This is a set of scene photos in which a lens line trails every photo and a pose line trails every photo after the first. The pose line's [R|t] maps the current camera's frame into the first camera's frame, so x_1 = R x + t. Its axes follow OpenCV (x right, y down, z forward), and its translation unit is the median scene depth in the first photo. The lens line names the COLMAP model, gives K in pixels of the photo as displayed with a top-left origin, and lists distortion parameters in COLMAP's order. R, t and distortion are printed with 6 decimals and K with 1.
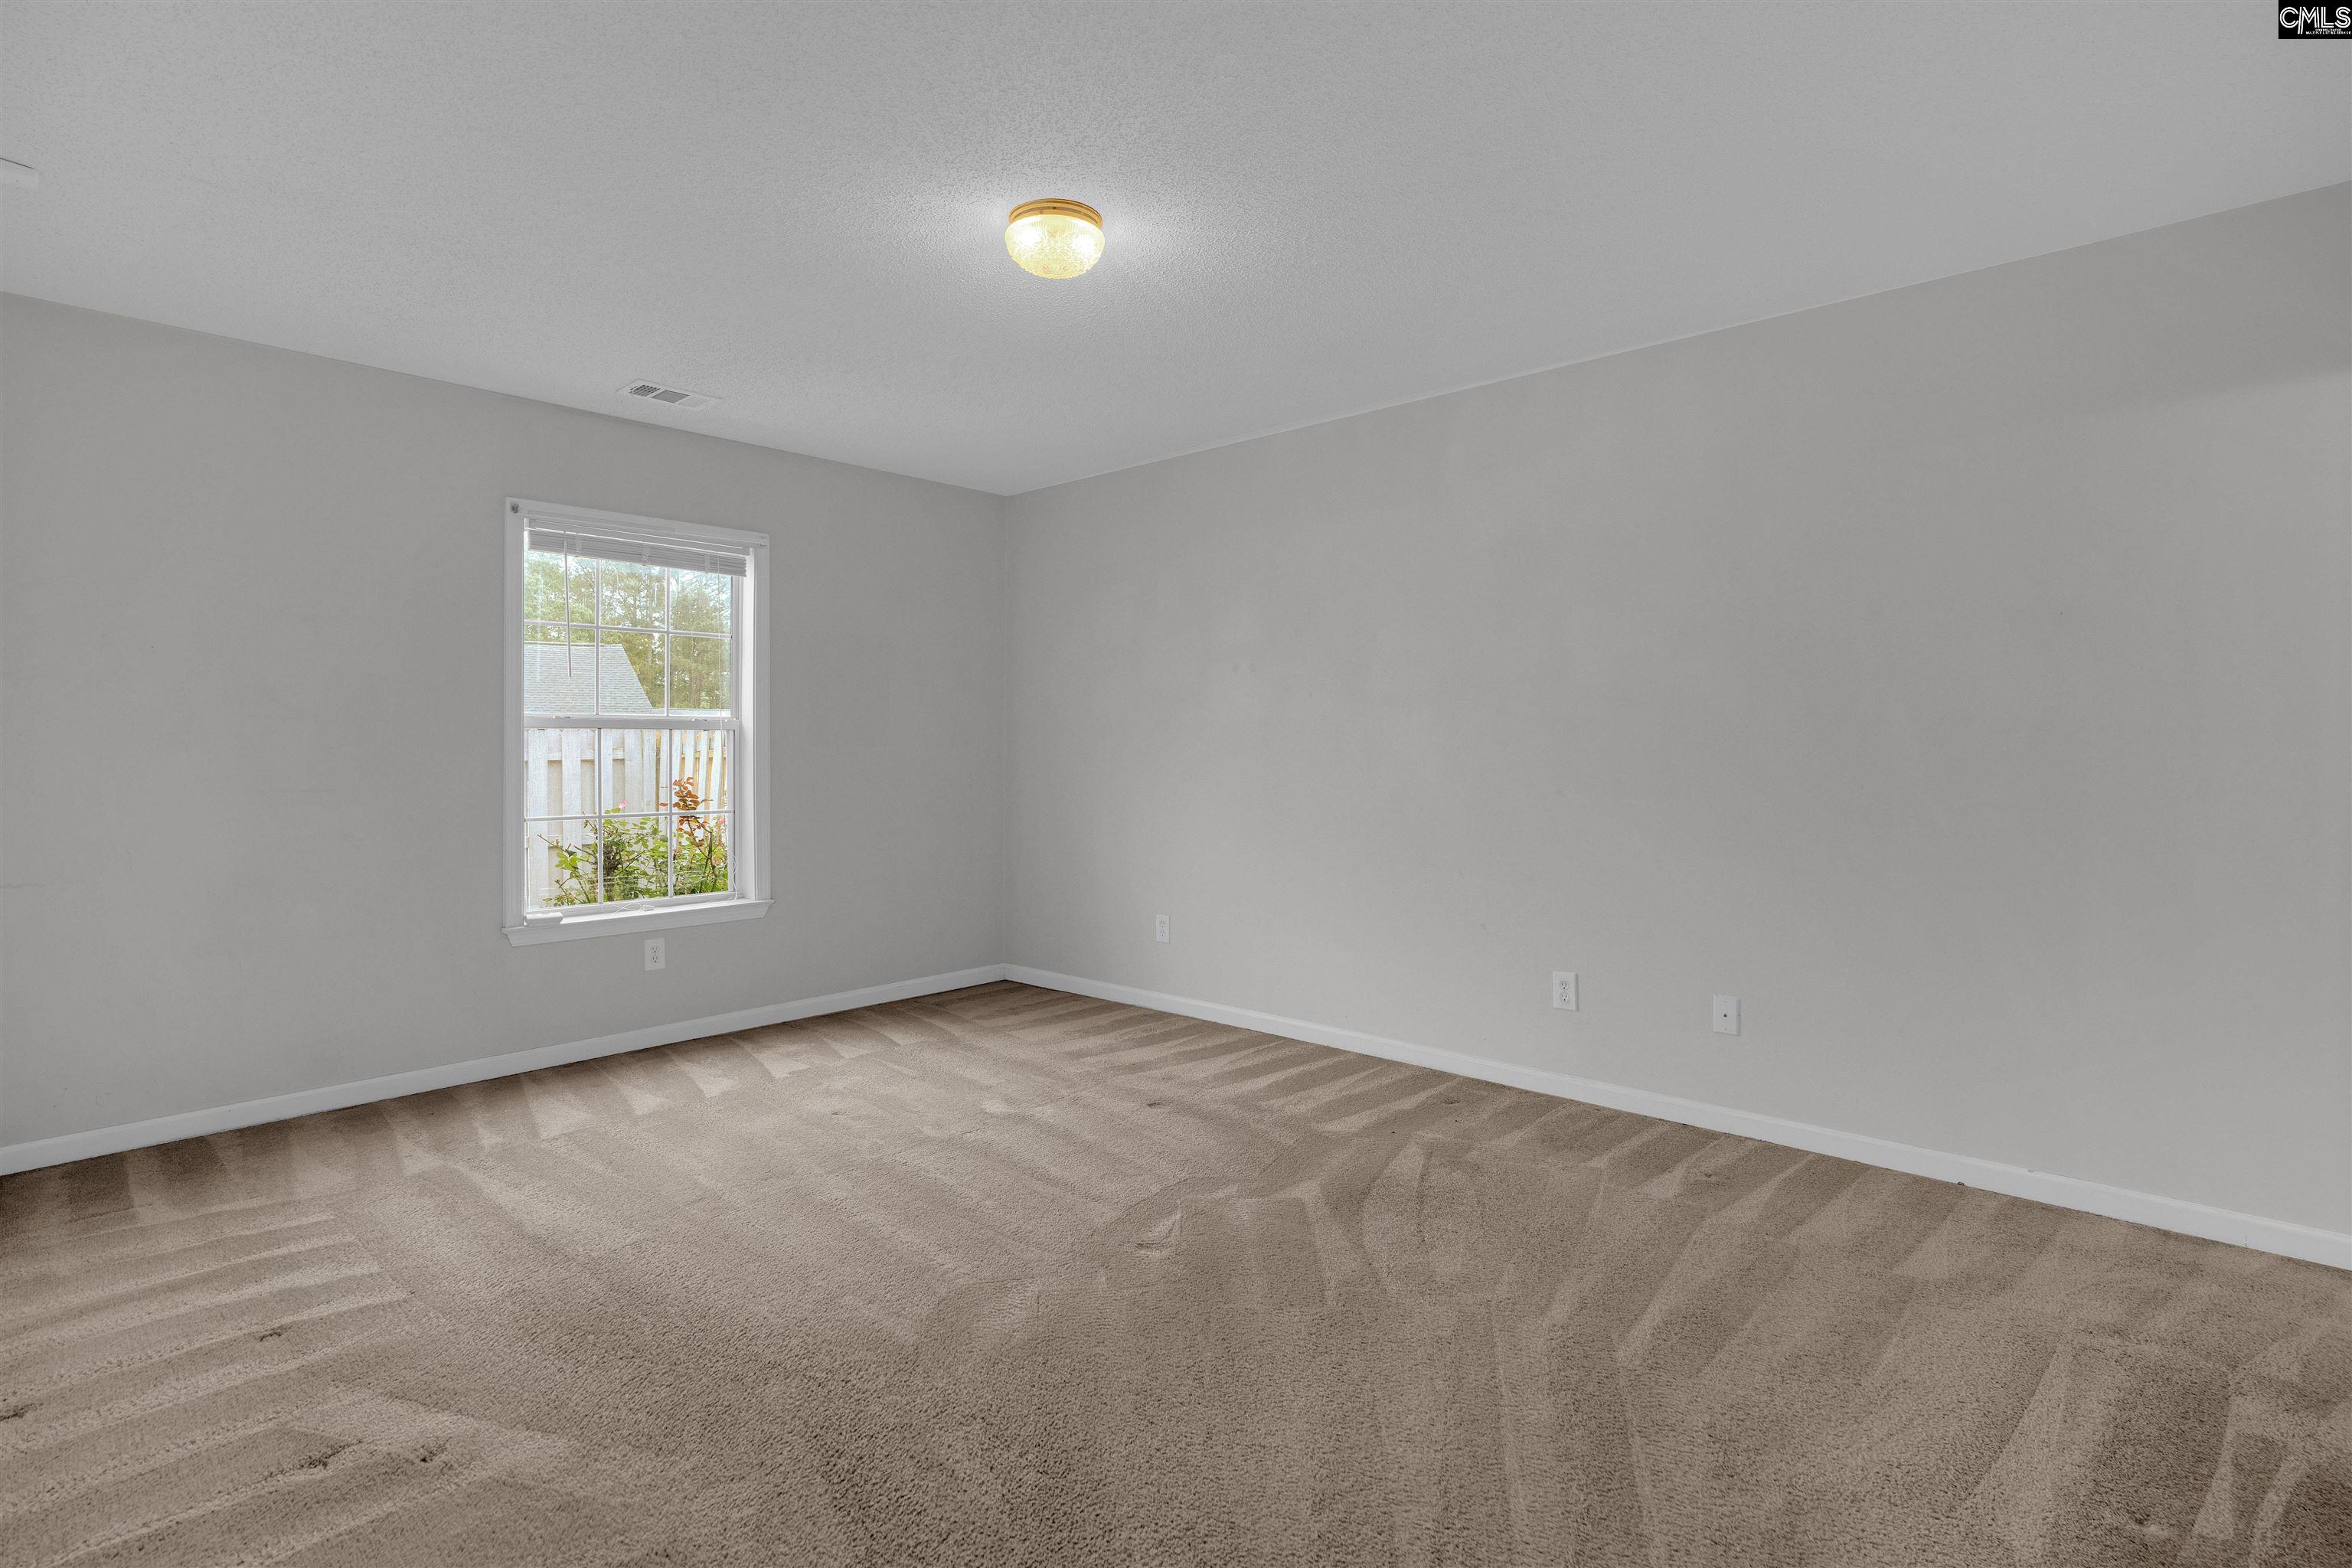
lens RADIAL K [[1155.3, 0, 1176.6], [0, 1155.3, 758.0], [0, 0, 1]] dist [-0.021358, 0.000900]
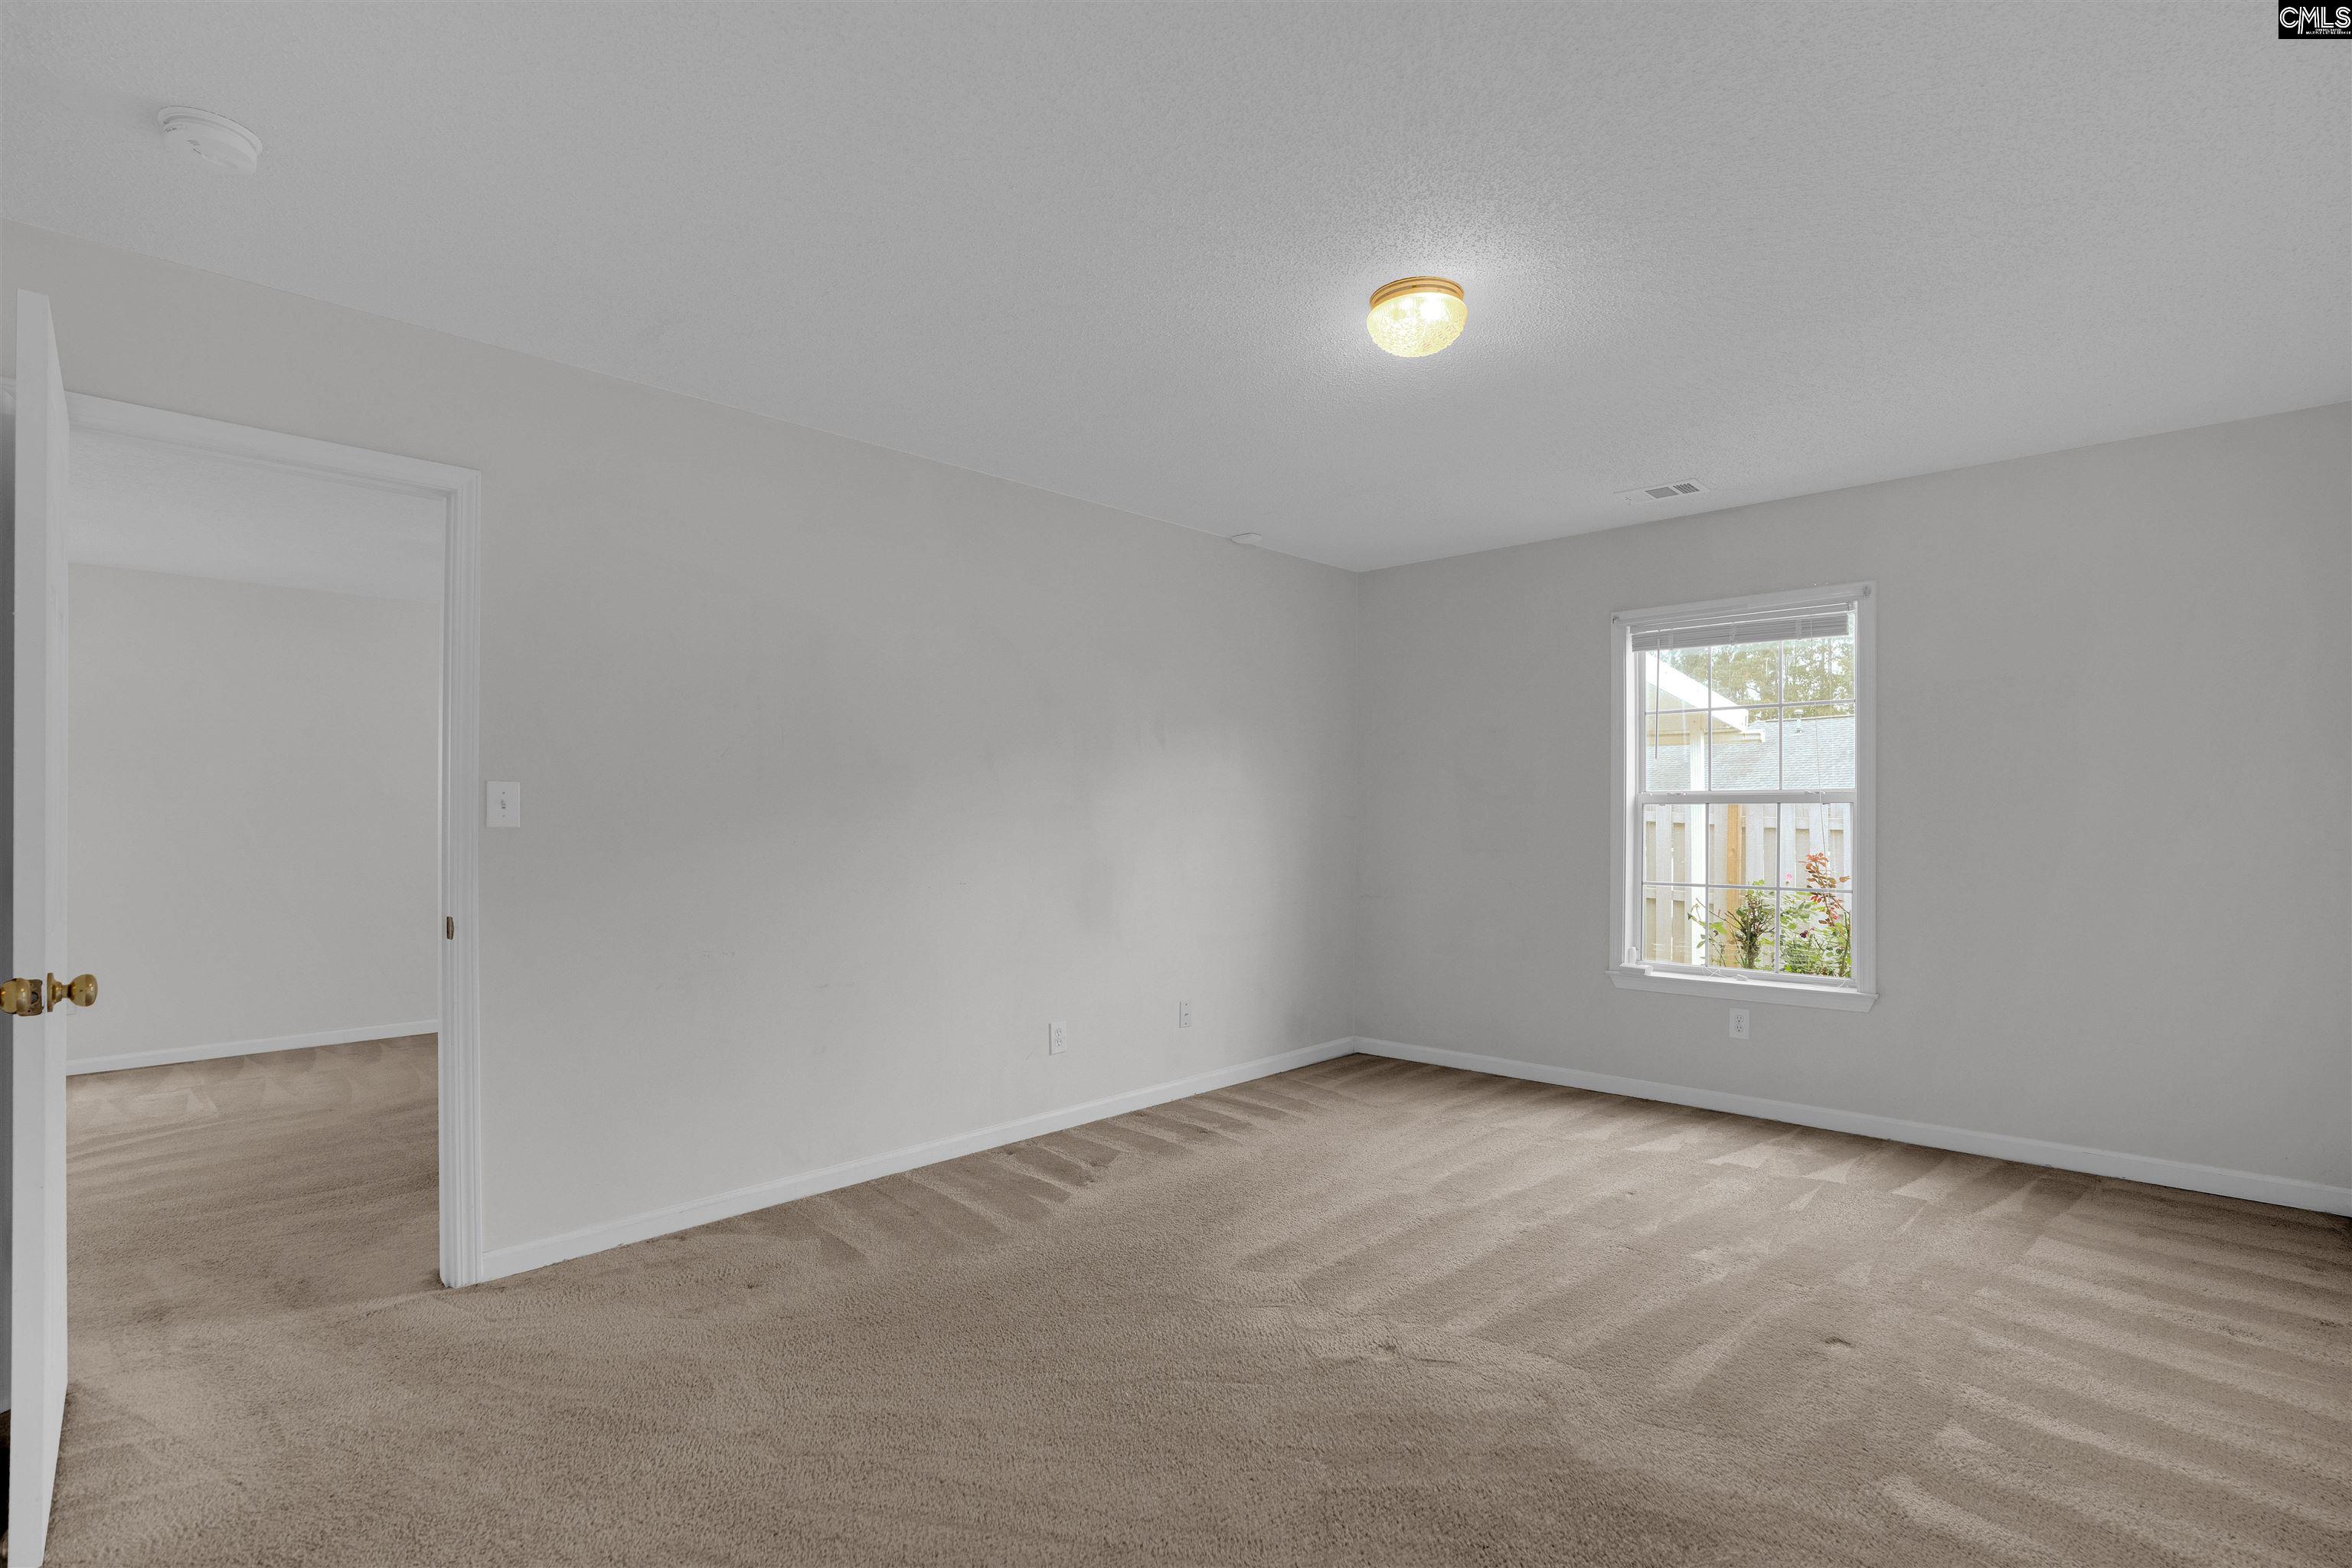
lens RADIAL K [[1147.5, 0, 1170.5], [0, 1147.5, 814.2], [0, 0, 1]] dist [-0.000505, 0.000444]
pose [[-0.012417, -0.003626, -0.999916, 0.569991], [-0.015752, 0.999870, -0.003430, -0.003629], [0.999799, 0.015708, -0.012473, 0.503037]]
